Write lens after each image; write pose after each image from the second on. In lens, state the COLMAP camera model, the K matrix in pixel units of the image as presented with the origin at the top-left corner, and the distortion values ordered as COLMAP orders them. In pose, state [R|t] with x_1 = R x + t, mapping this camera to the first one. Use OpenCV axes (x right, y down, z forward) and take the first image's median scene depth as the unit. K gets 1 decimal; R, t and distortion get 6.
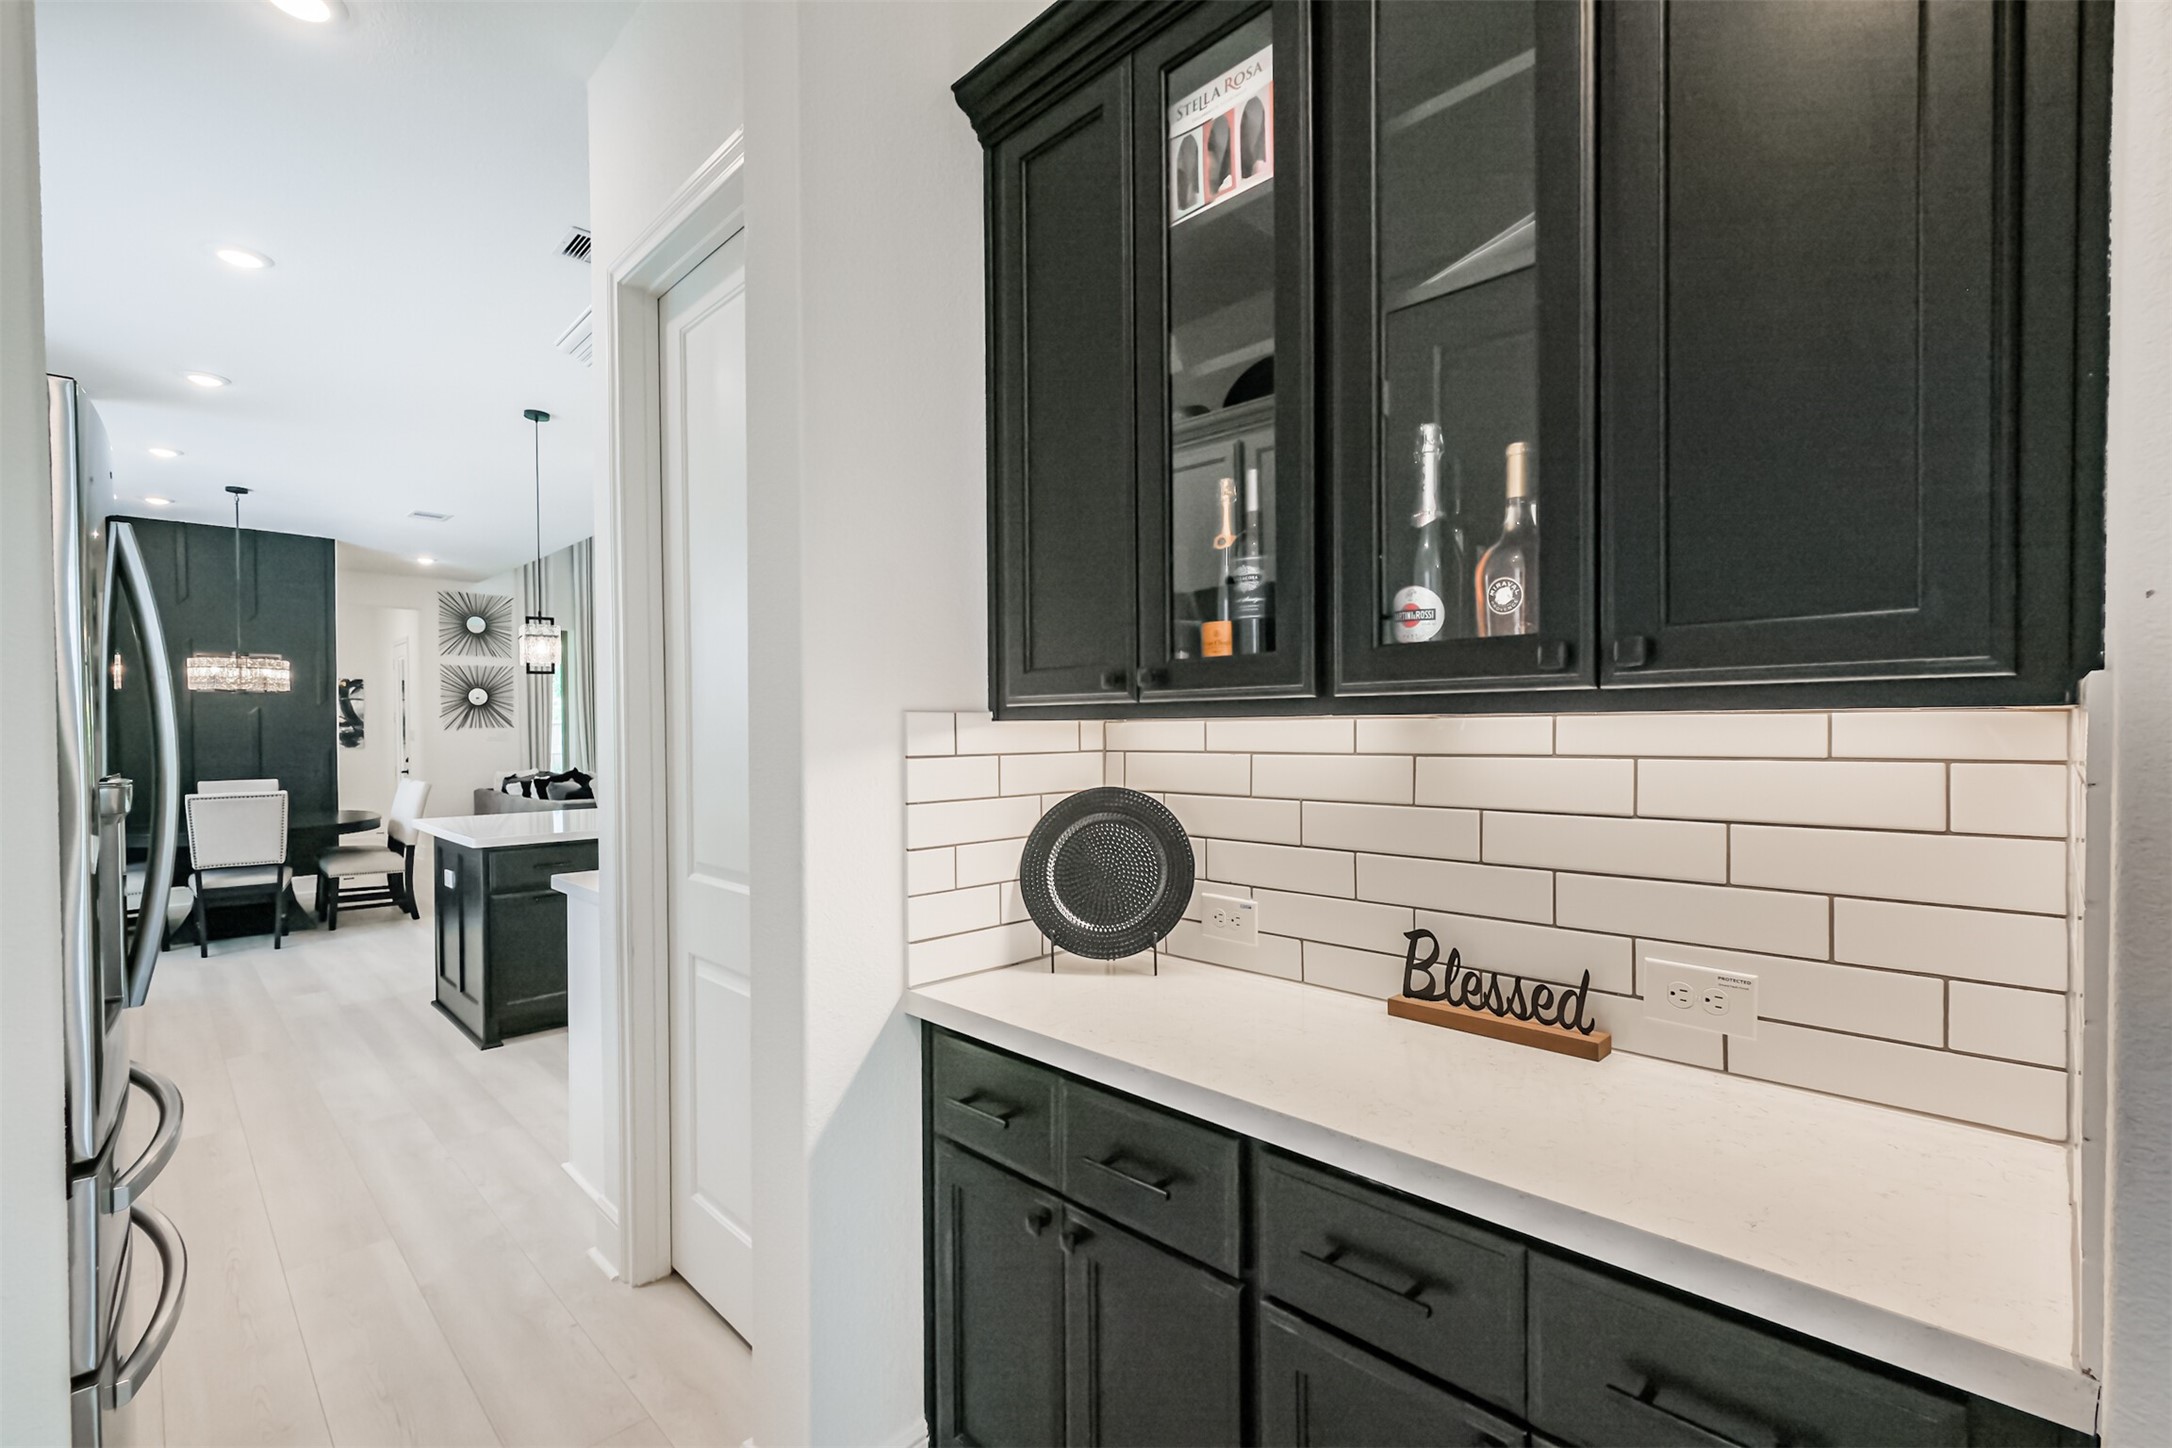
lens RADIAL K [[954.3, 0, 1085.8], [0, 954.3, 737.6], [0, 0, 1]] dist [-0.000320, 0.000389]
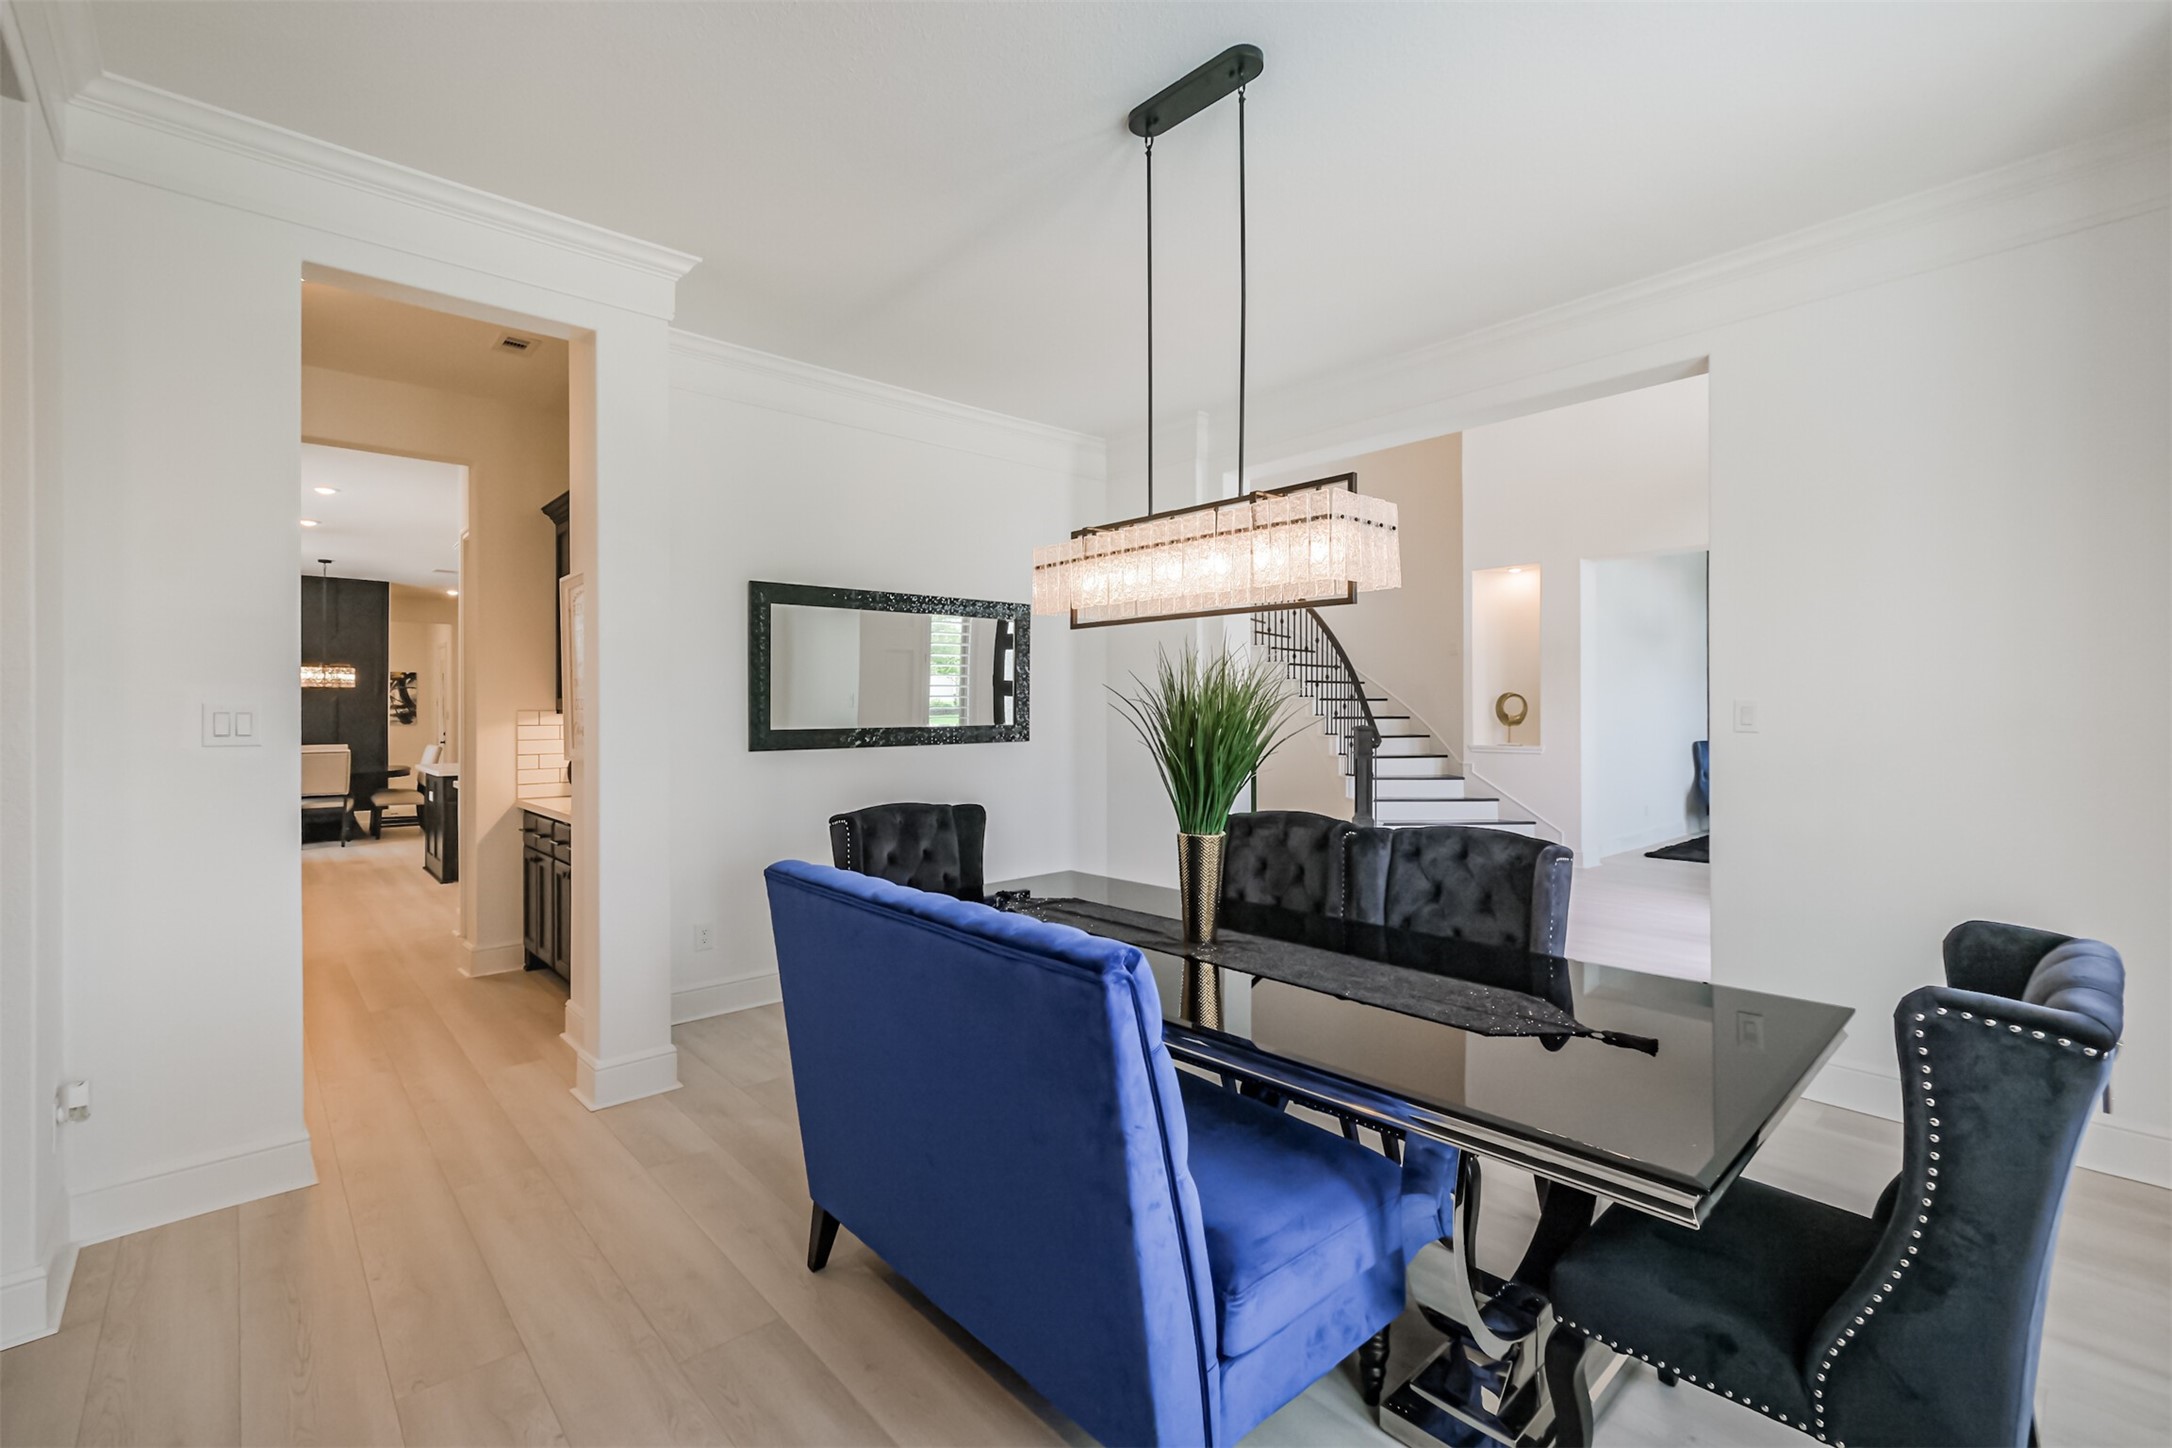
lens RADIAL K [[926.9, 0, 1060.0], [0, 926.9, 709.3], [0, 0, 1]] dist [0.001768, 0.000276]
pose [[0.998272, 0.008412, -0.058158, 0.373248], [-0.009240, 0.999860, -0.013975, -0.001455], [0.058032, 0.014488, 0.998210, -0.411699]]
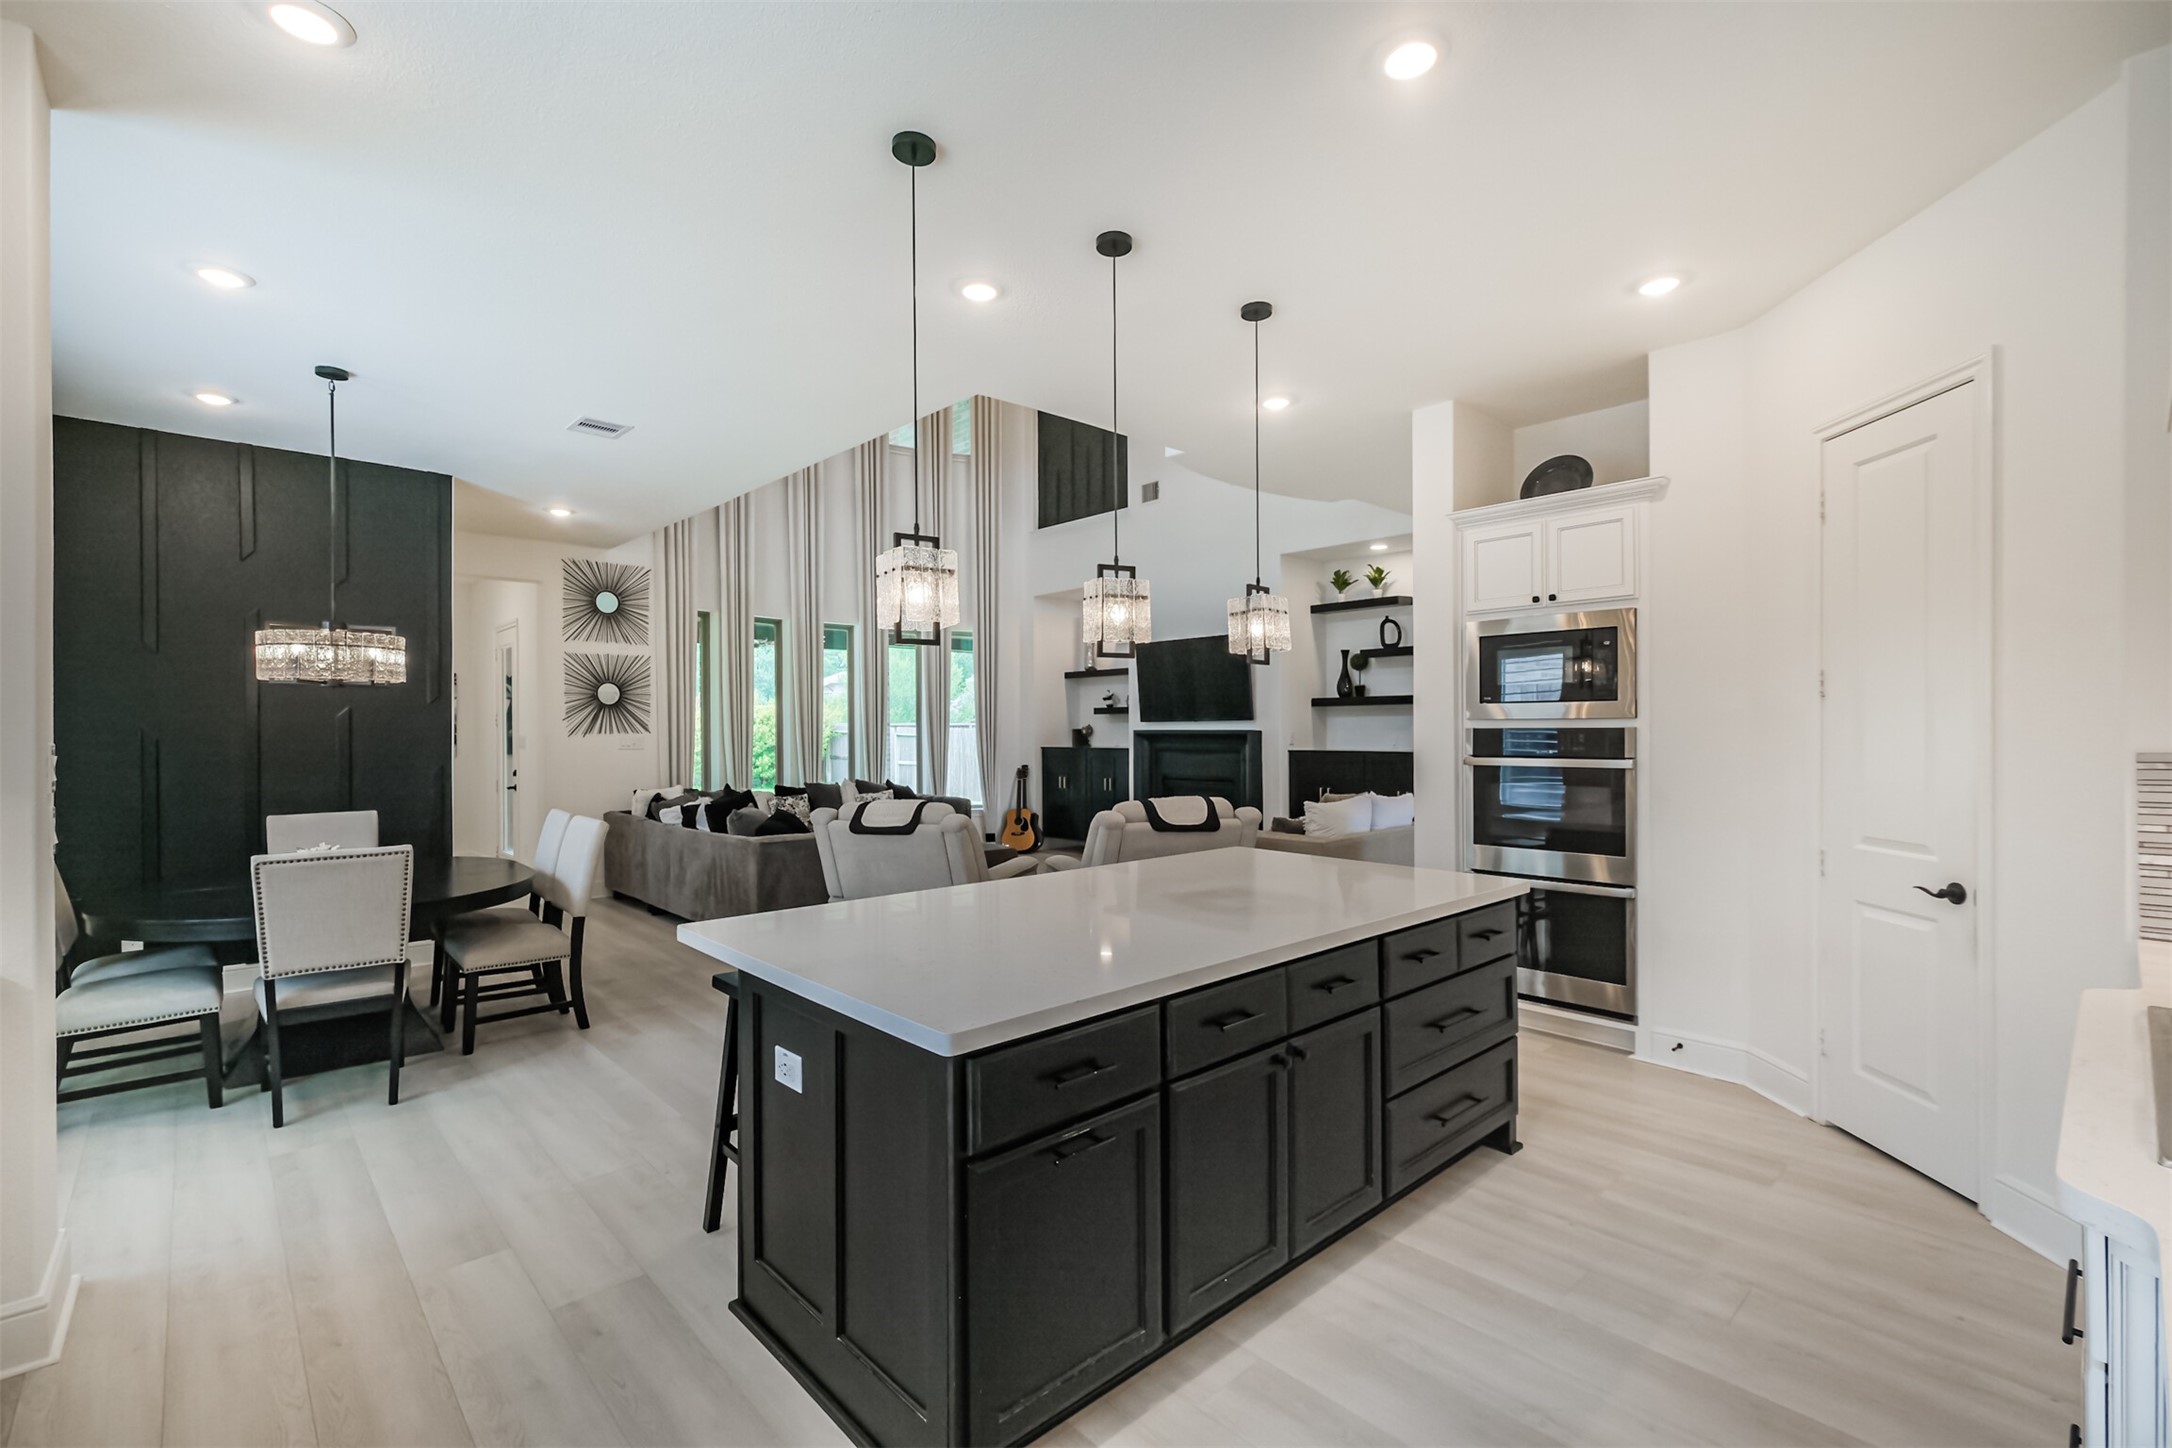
lens RADIAL K [[962.7, 0, 1092.3], [0, 962.7, 722.5], [0, 0, 1]] dist [-0.000586, 0.000098]
pose [[0.999440, -0.000721, -0.033463, -0.305245], [0.000205, 0.999881, -0.015404, -0.010039], [0.033470, 0.015389, 0.999321, 0.318497]]
